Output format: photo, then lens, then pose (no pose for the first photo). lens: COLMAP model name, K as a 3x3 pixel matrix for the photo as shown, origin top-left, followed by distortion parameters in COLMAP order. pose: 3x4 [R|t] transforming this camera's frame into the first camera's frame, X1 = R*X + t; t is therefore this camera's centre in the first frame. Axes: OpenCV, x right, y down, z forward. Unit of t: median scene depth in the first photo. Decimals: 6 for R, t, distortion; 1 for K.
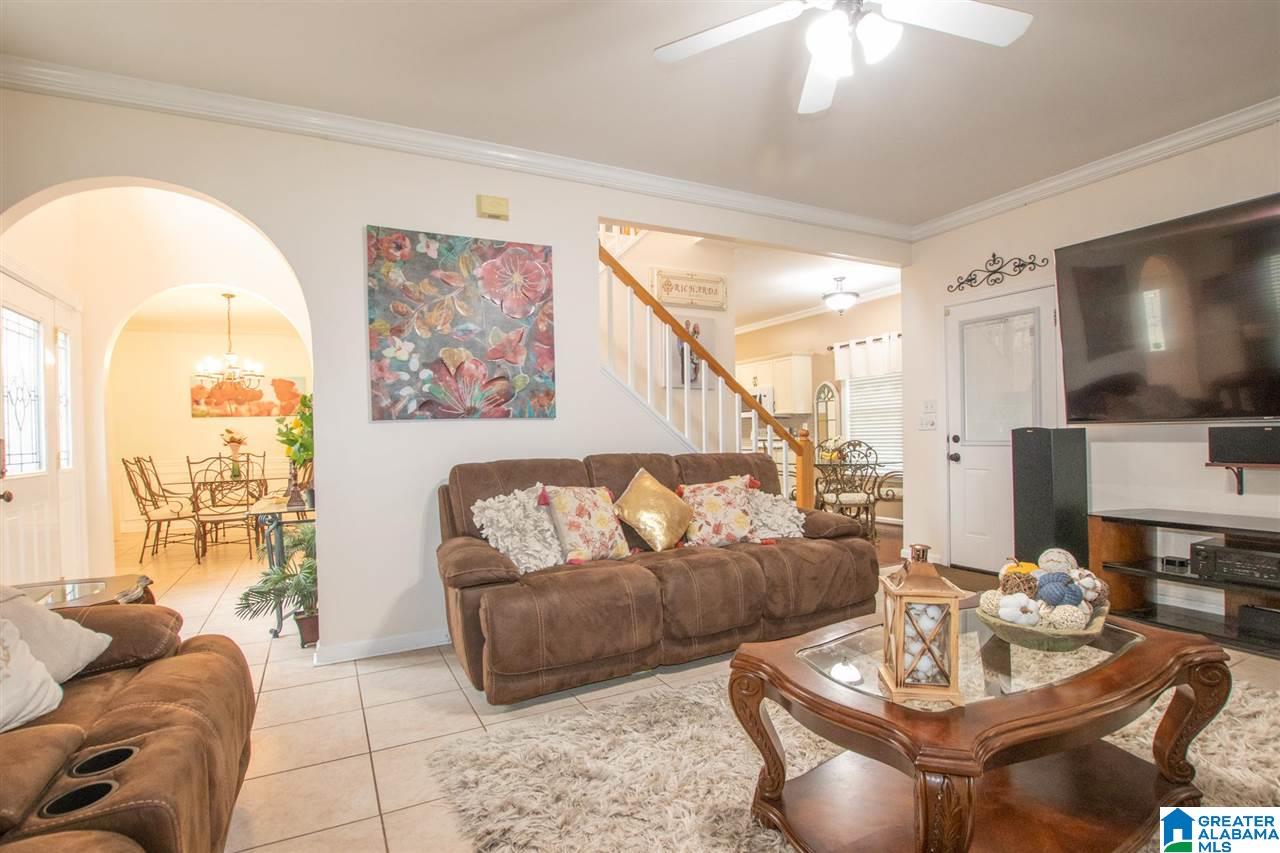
lens RADIAL K [[611.9, 0, 633.6], [0, 611.9, 439.8], [0, 0, 1]] dist [-0.057598, 0.000144]
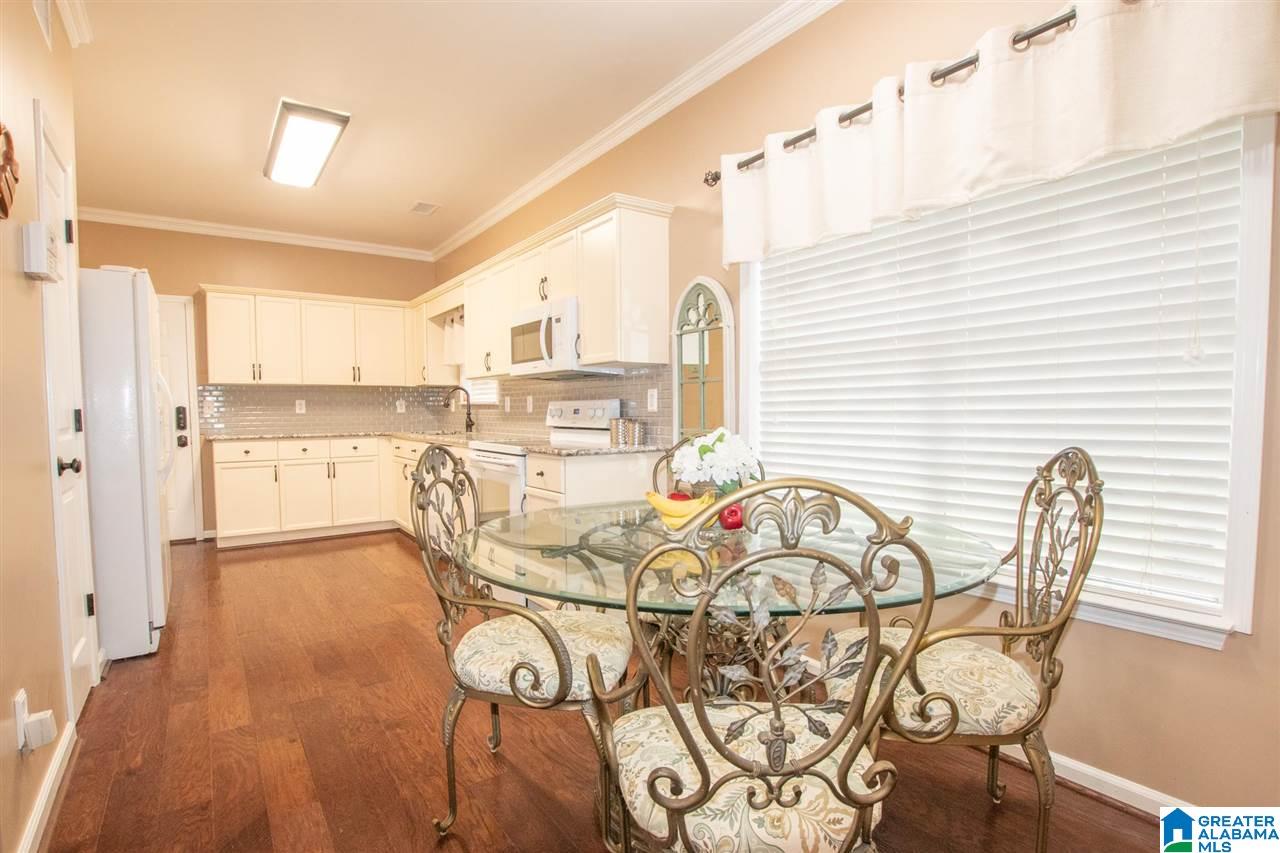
lens RADIAL K [[611.9, 0, 633.6], [0, 611.9, 439.8], [0, 0, 1]] dist [-0.057598, 0.000144]
pose [[0.990439, 0.004122, 0.137890, 0.382061], [-0.009629, 0.999181, 0.039297, -0.017075], [-0.137615, -0.040249, 0.989668, 1.077318]]
